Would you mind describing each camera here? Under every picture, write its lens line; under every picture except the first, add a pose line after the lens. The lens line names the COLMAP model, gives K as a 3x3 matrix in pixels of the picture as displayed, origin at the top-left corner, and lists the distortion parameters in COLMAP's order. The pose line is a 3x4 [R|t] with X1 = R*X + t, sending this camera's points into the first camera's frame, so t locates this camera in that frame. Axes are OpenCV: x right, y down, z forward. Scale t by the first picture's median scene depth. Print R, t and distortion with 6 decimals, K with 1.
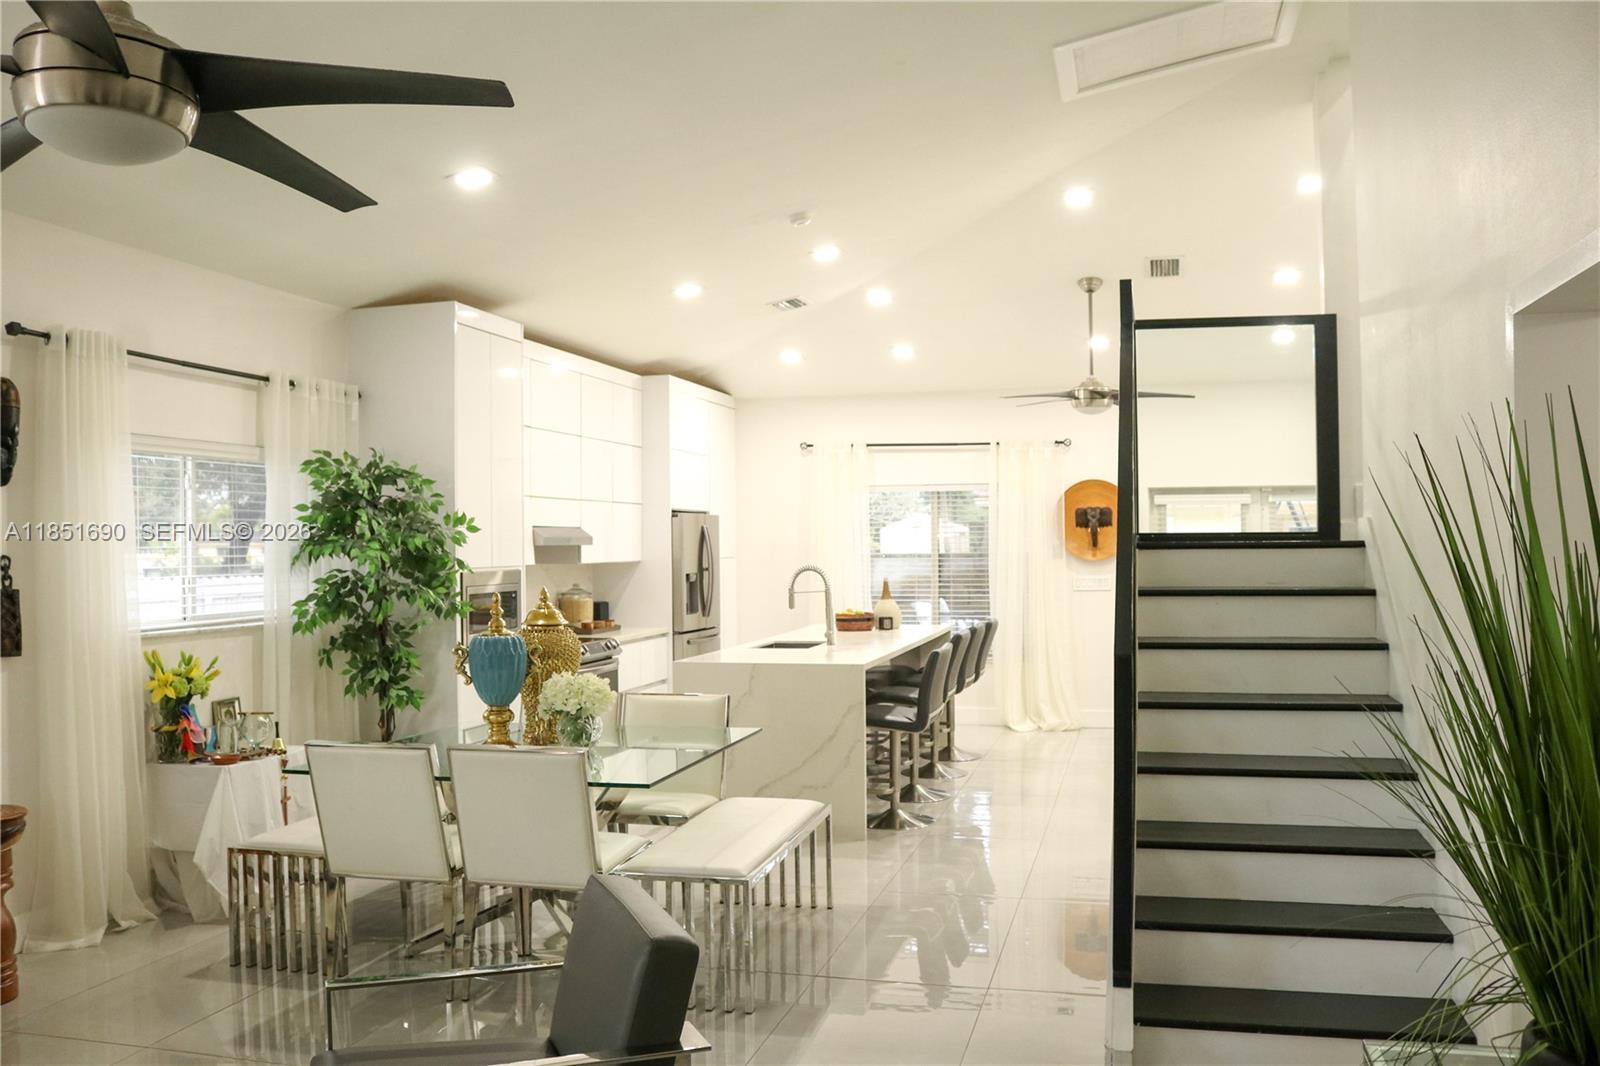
lens RADIAL K [[1334.0, 0, 792.4], [0, 1334.0, 536.0], [0, 0, 1]] dist [-0.155756, 0.131890]
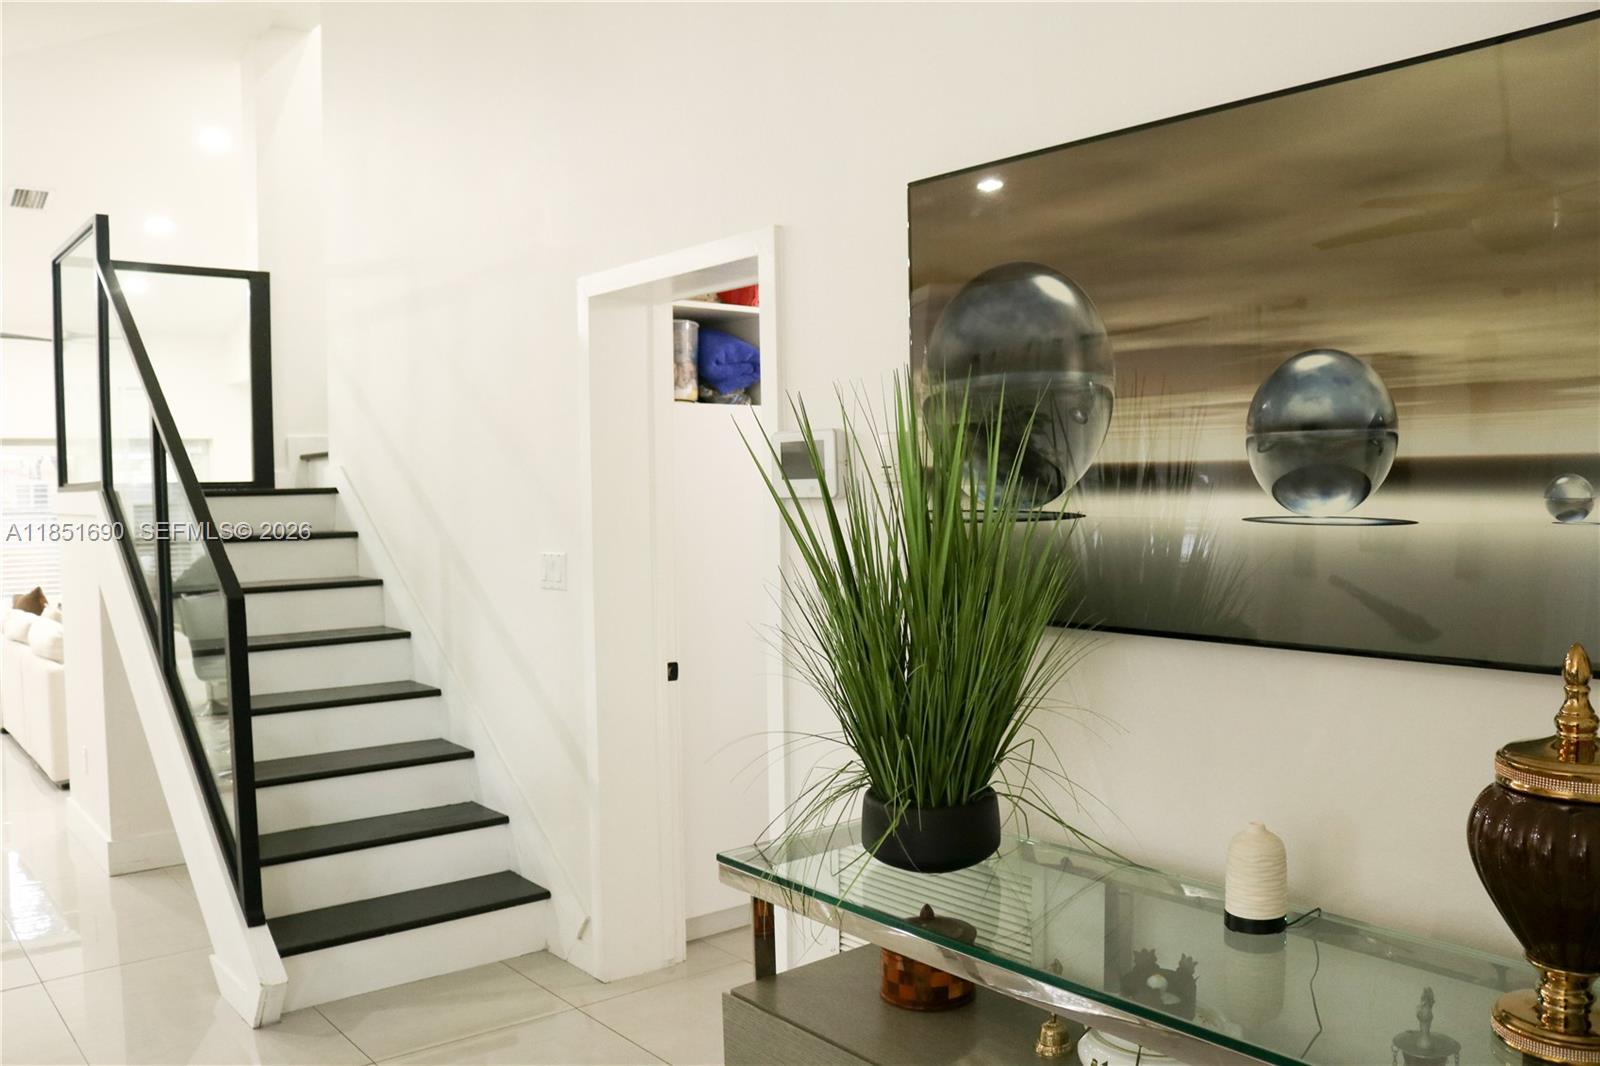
lens RADIAL K [[1334.0, 0, 792.4], [0, 1334.0, 536.0], [0, 0, 1]] dist [-0.155756, 0.131890]
pose [[0.589635, -0.038526, 0.806751, -0.120739], [0.010921, 0.999151, 0.039732, 0.002550], [-0.807596, -0.014616, 0.589554, 0.028716]]
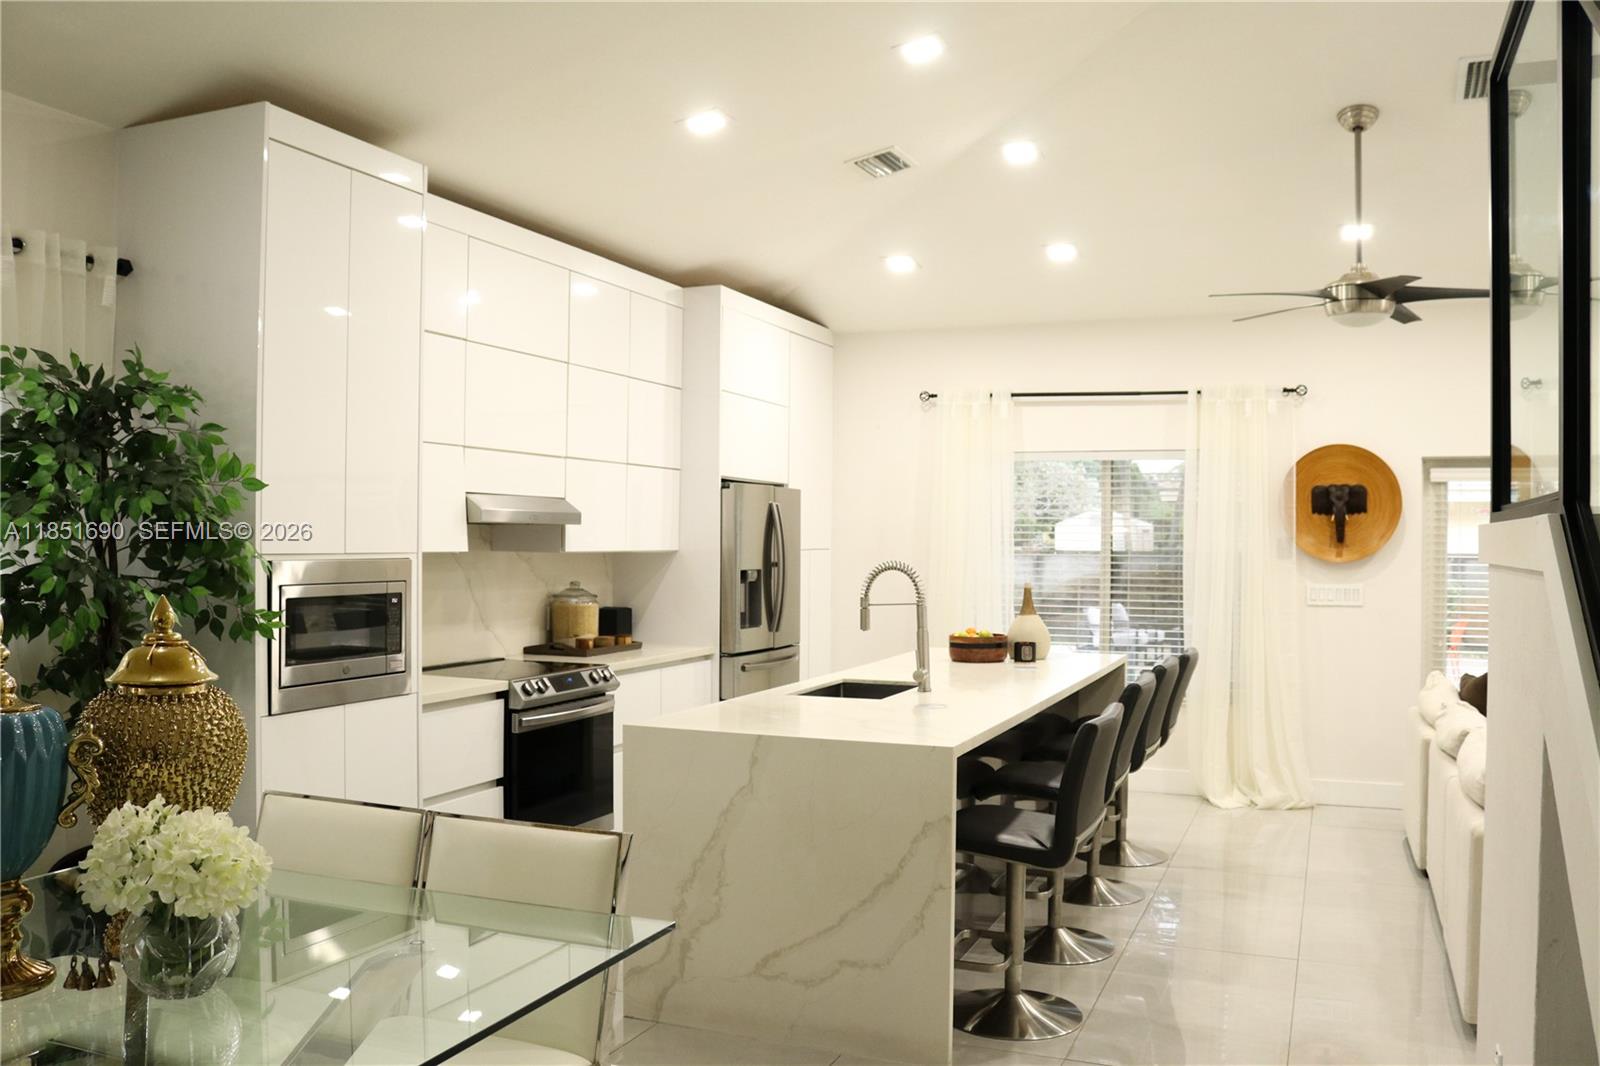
lens RADIAL K [[1334.0, 0, 792.4], [0, 1334.0, 536.0], [0, 0, 1]] dist [-0.155756, 0.131890]
pose [[0.990819, 0.016835, -0.134145, 0.043338], [-0.016366, 0.999855, 0.004597, 0.007331], [0.134203, -0.002360, 0.990951, 0.337166]]
